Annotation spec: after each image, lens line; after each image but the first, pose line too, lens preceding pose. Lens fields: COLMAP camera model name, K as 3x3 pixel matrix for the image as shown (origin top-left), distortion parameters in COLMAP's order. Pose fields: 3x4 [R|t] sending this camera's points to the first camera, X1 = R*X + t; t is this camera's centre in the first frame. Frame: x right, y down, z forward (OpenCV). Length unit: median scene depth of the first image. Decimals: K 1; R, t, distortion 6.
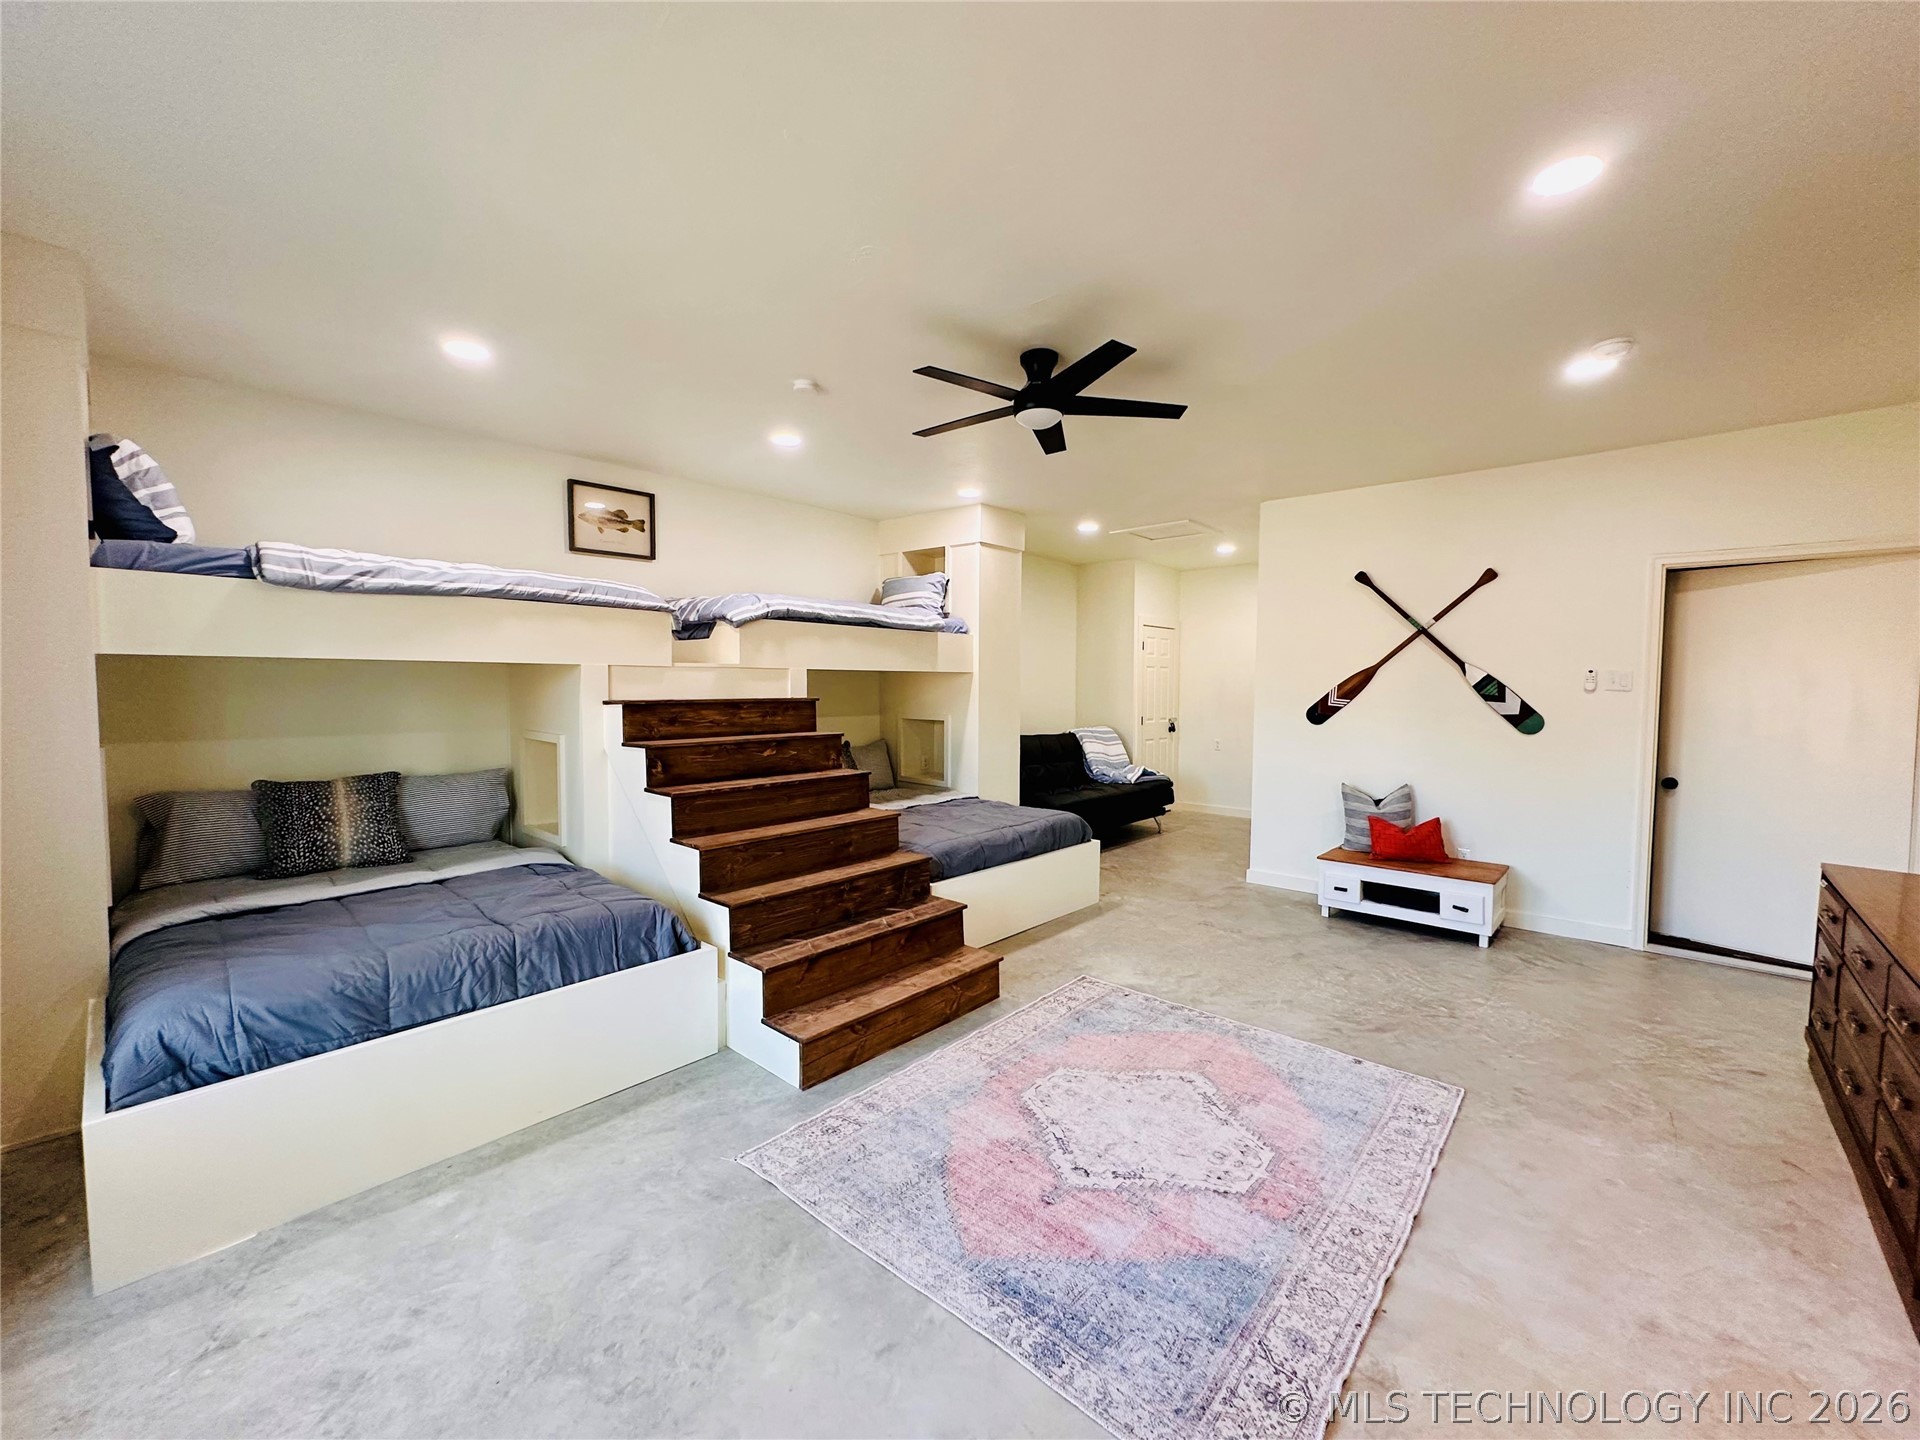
lens RADIAL K [[767.4, 0, 957.1], [0, 767.4, 718.0], [0, 0, 1]] dist [-0.001771, 0.000068]
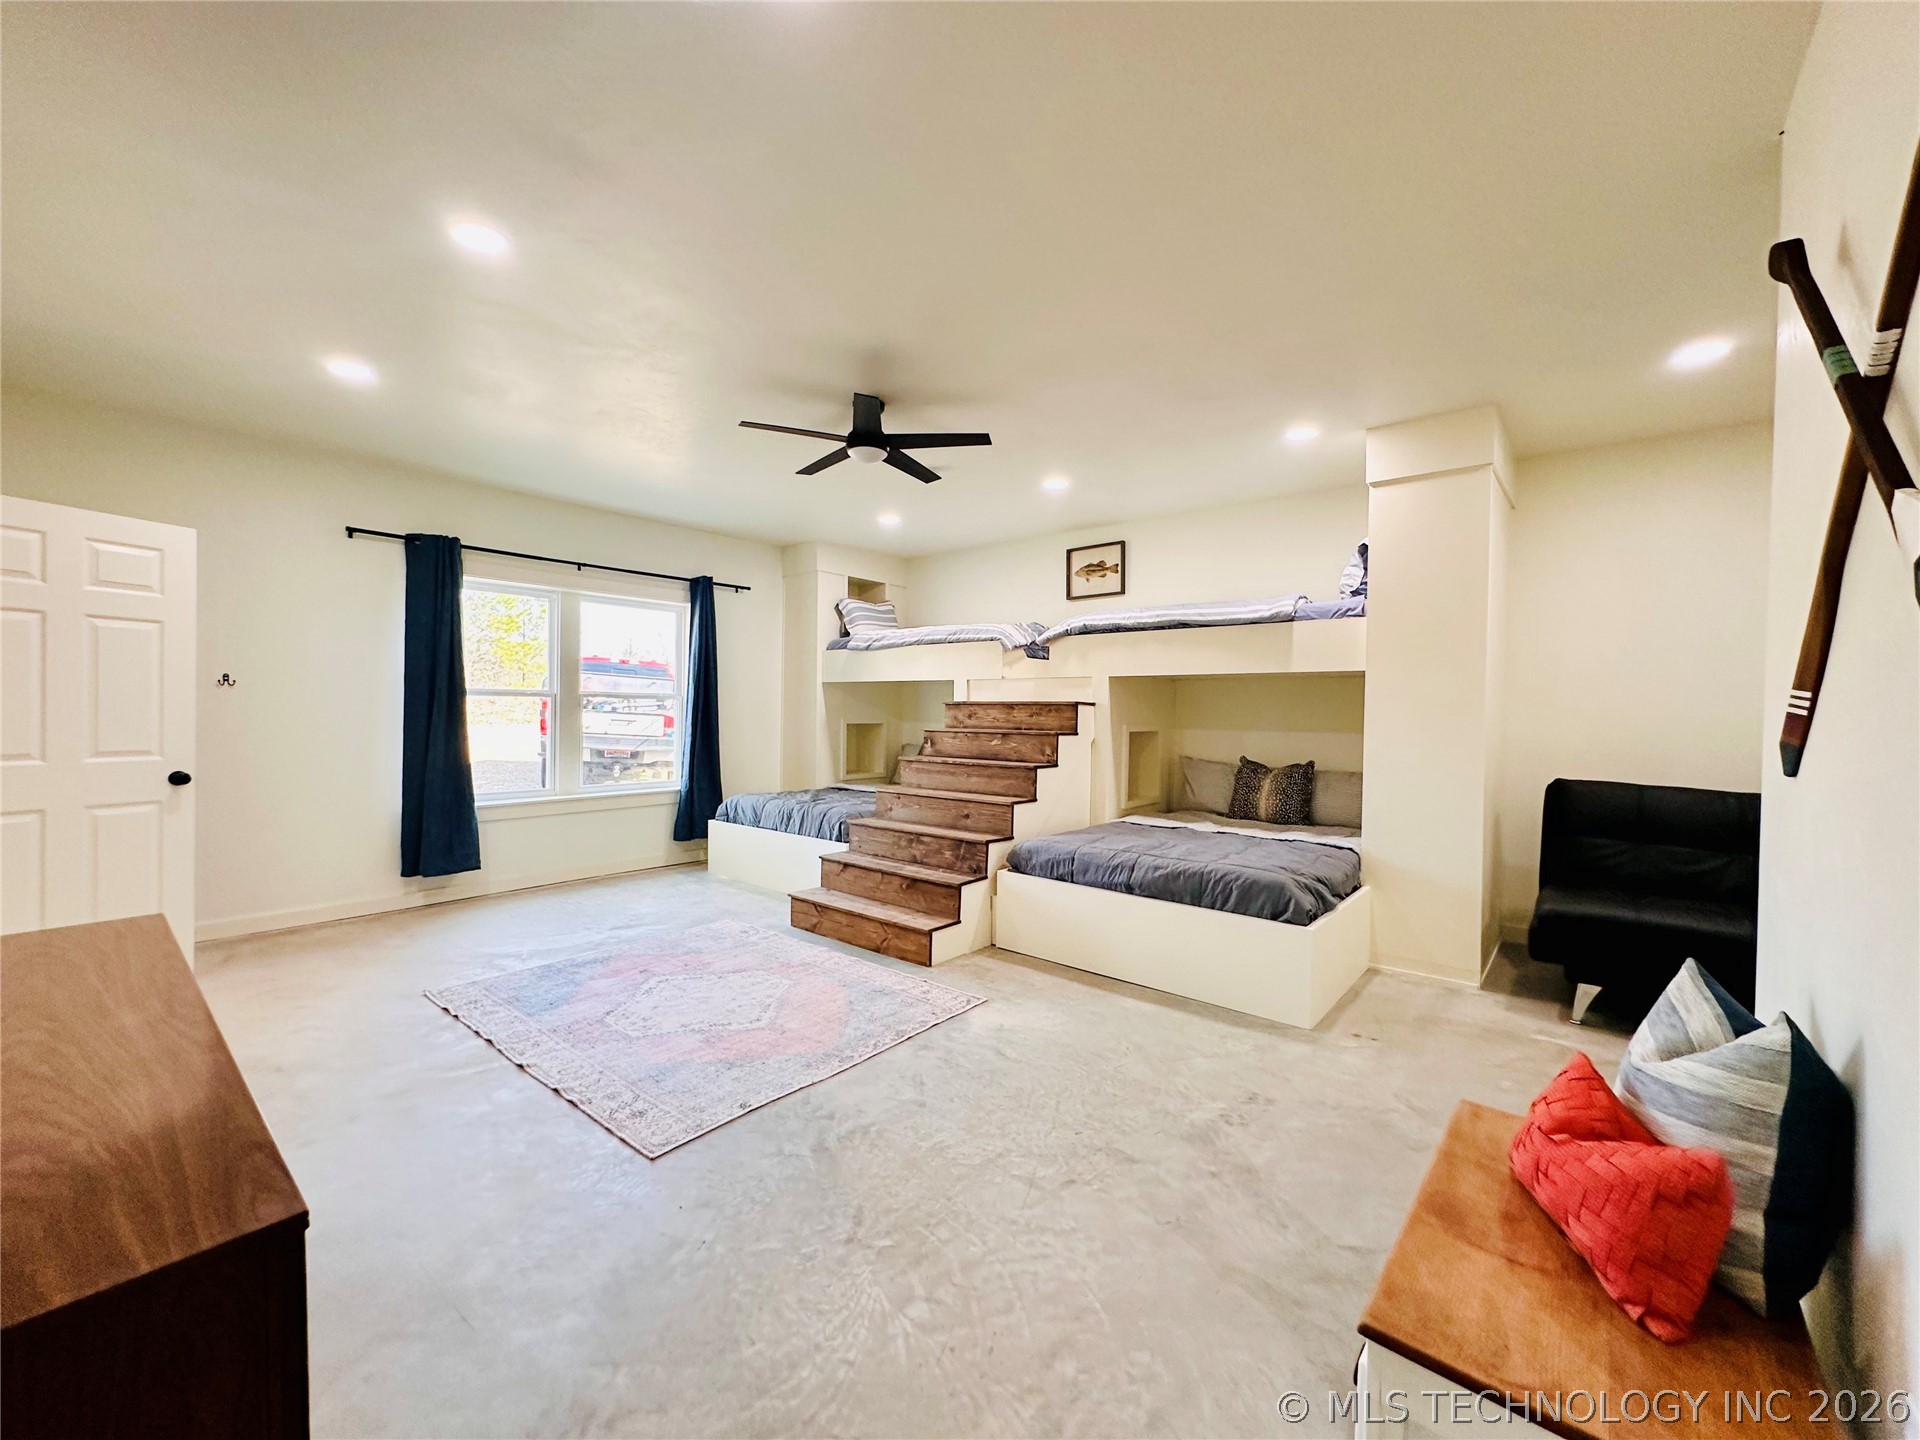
lens RADIAL K [[767.4, 0, 957.1], [0, 767.4, 718.0], [0, 0, 1]] dist [-0.001771, 0.000068]
pose [[0.034105, 0.004821, -0.999407, 1.163756], [-0.059454, 0.998227, 0.002787, 0.005634], [0.997648, 0.059324, 0.034331, 1.001155]]
